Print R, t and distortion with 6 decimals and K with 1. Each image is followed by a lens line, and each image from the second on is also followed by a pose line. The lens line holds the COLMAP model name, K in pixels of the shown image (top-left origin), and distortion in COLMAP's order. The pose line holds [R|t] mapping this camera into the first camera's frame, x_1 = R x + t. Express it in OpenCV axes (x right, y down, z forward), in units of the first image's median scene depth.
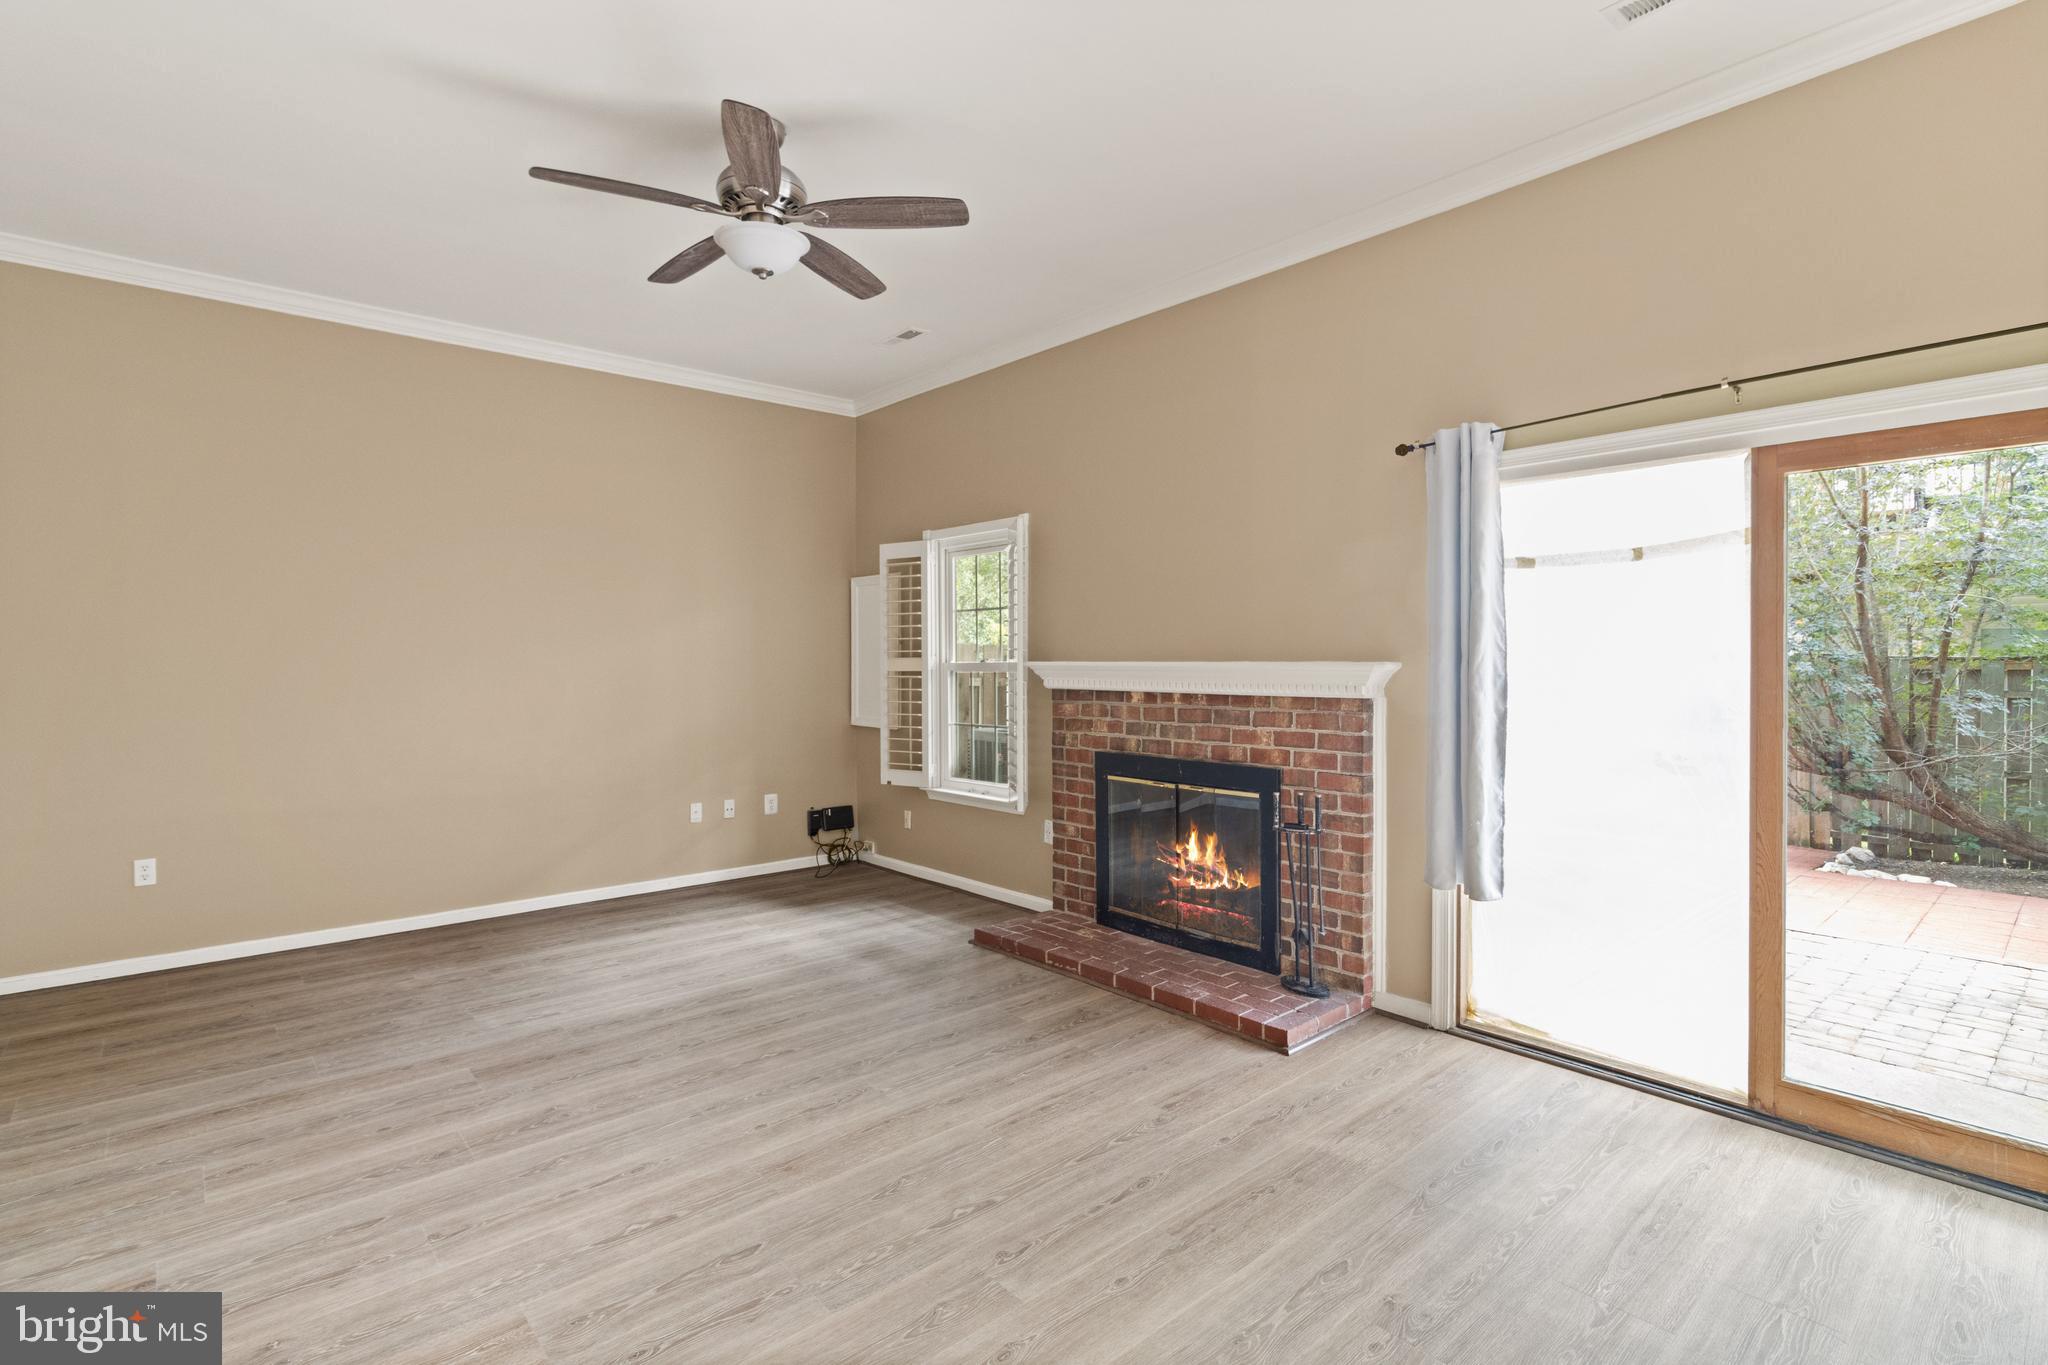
lens RADIAL K [[945.7, 0, 1016.2], [0, 945.7, 653.6], [0, 0, 1]] dist [0.000824, 0.000190]
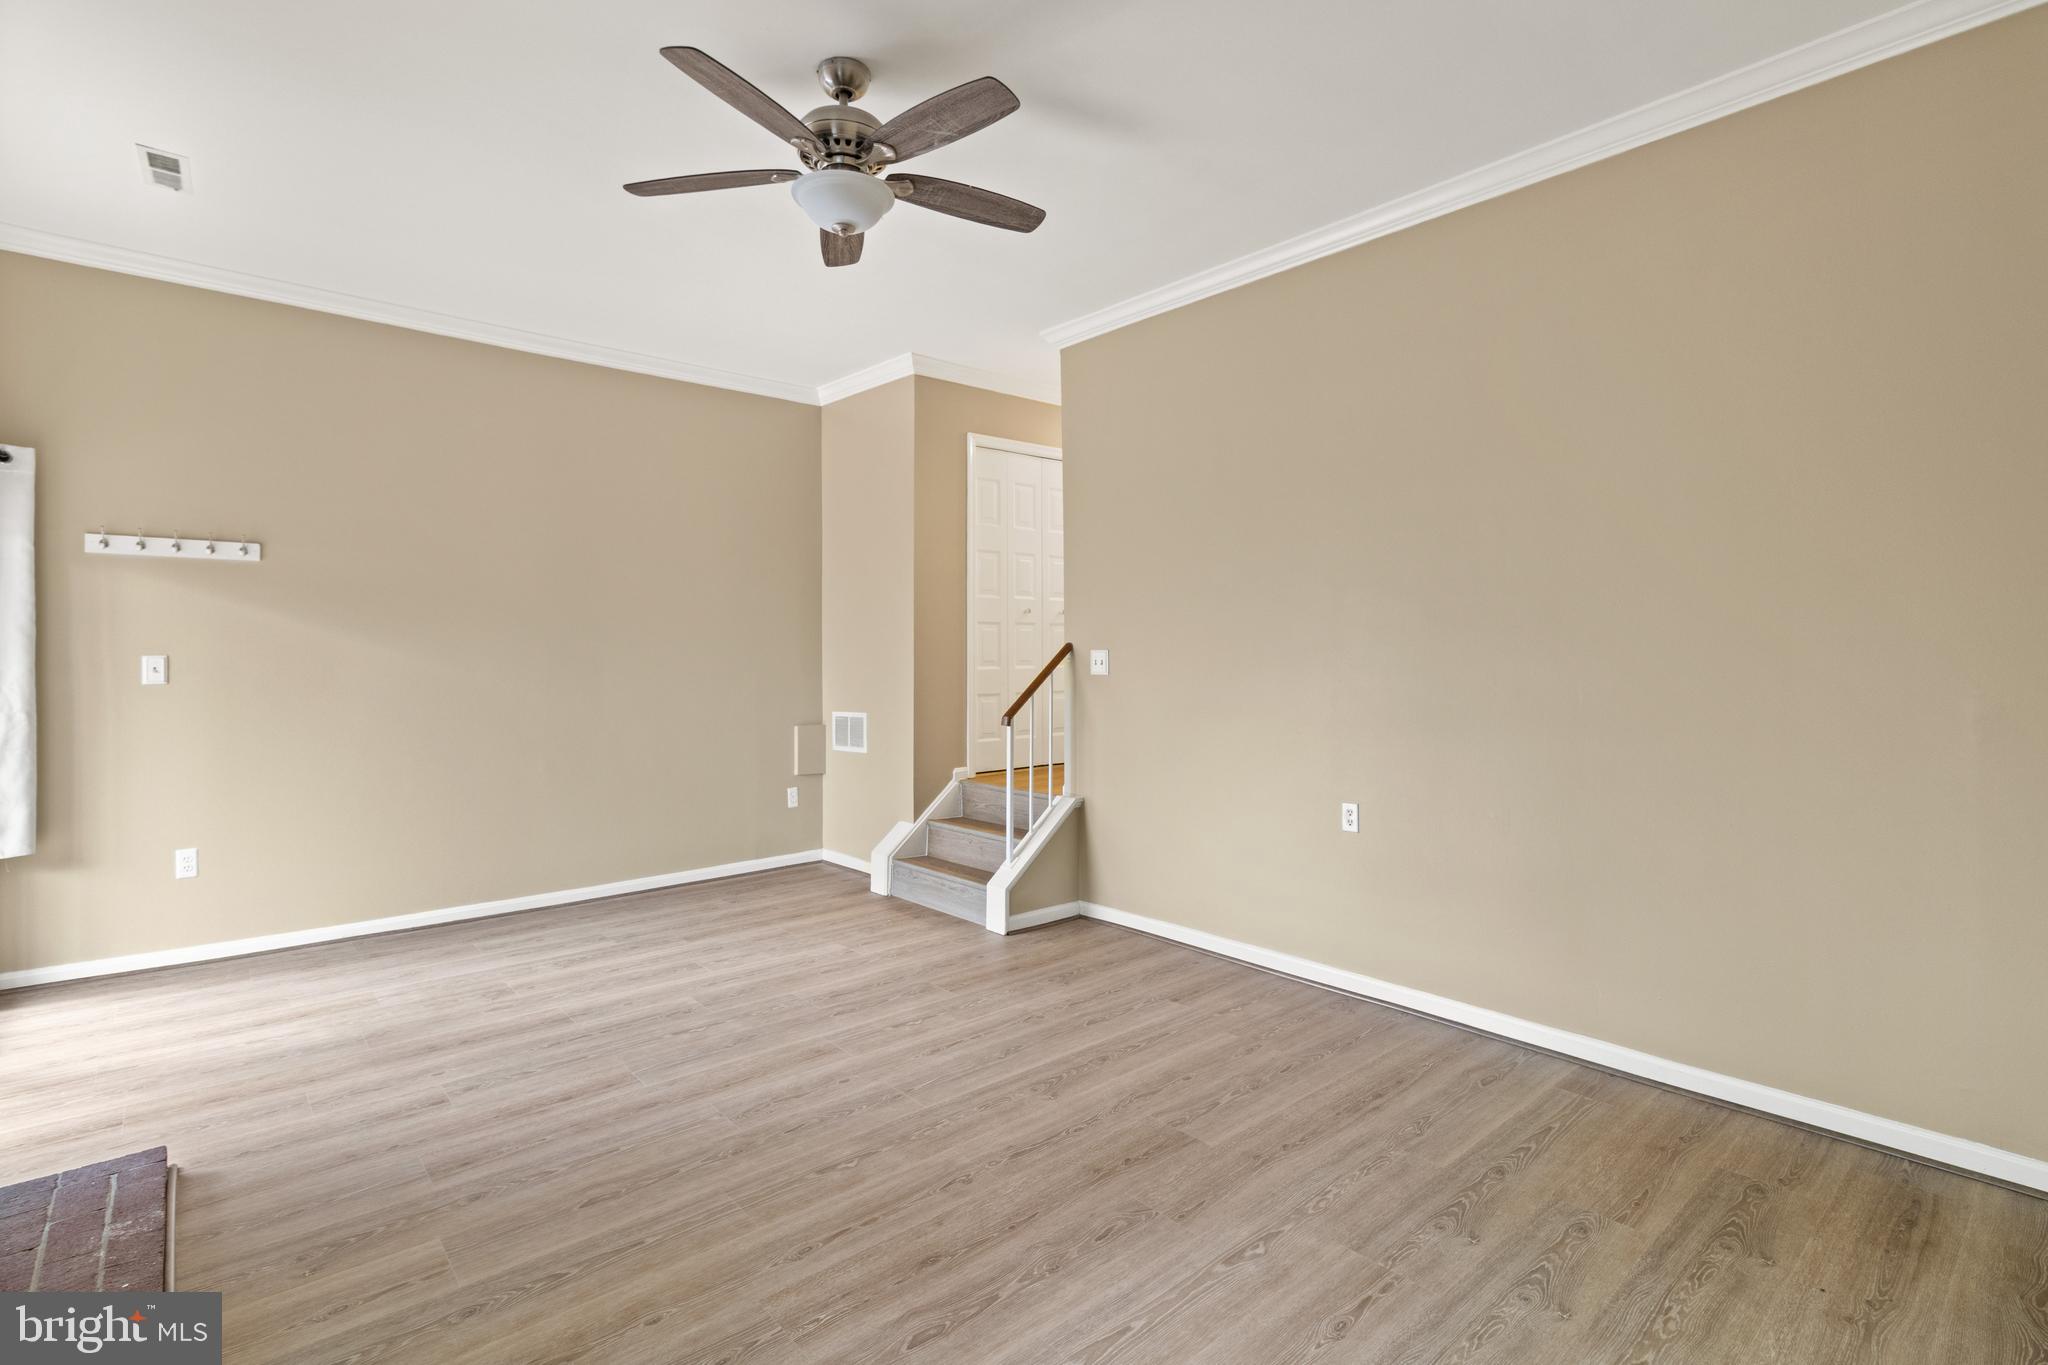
lens RADIAL K [[979.2, 0, 1030.0], [0, 979.2, 649.4], [0, 0, 1]] dist [-0.001721, -0.000114]
pose [[-0.999965, 0.005268, 0.006437, -0.364024], [0.005204, 0.999936, -0.010047, 0.011212], [-0.006490, -0.010014, -0.999929, 1.571962]]
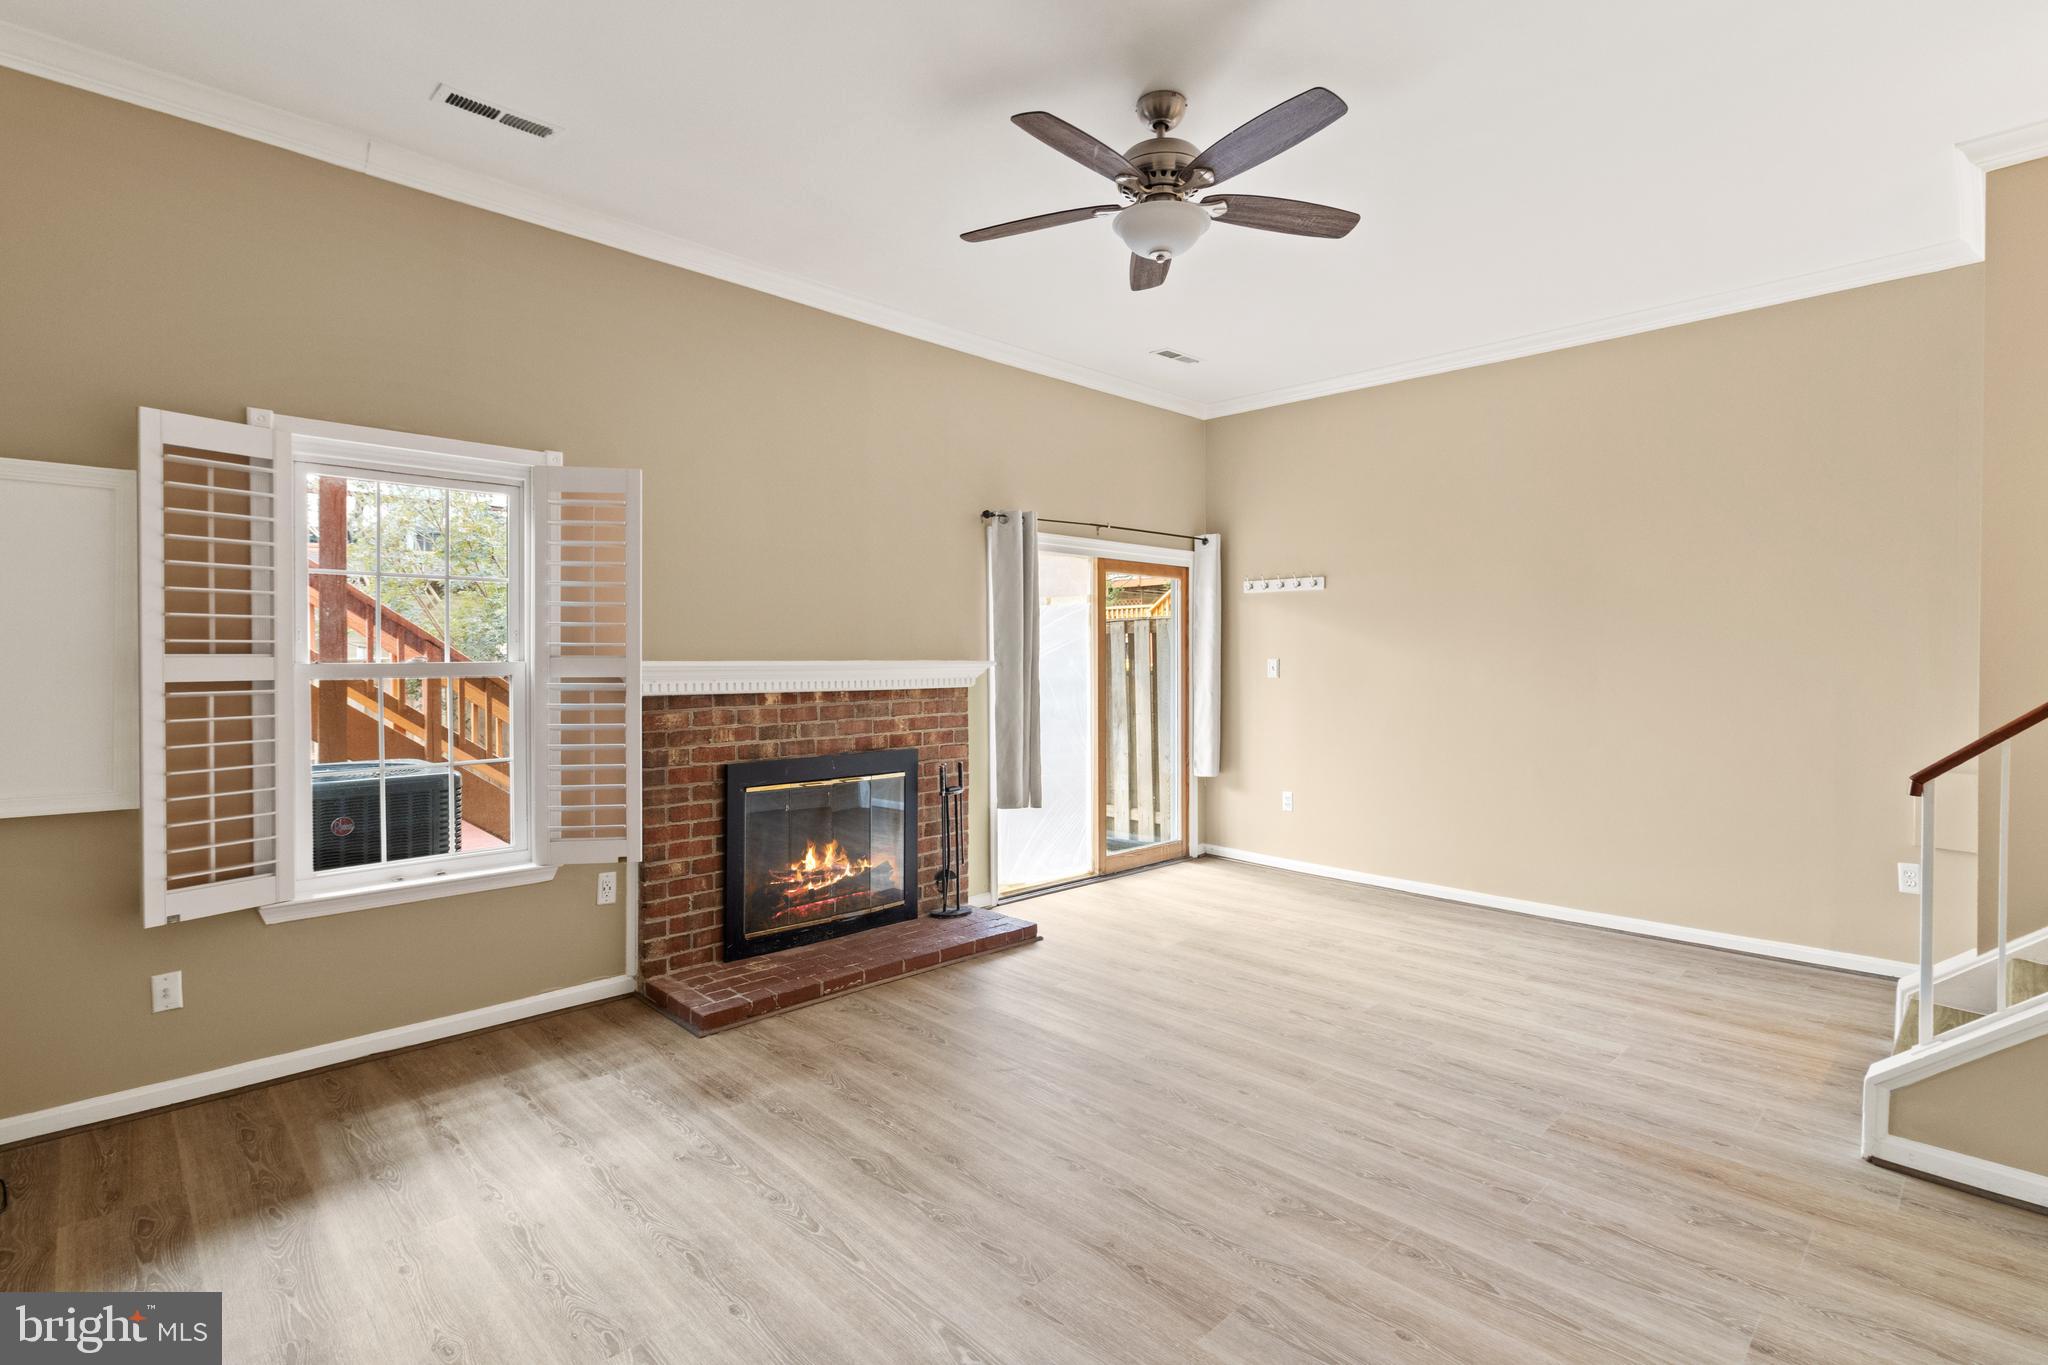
lens RADIAL K [[963.6, 0, 995.3], [0, 963.6, 656.7], [0, 0, 1]] dist [0.002481, -0.000126]
pose [[-0.027443, 0.000982, 0.999623, -1.005962], [-0.008242, 0.999965, -0.001208, 0.004348], [-0.999589, -0.008272, -0.027434, 0.971903]]
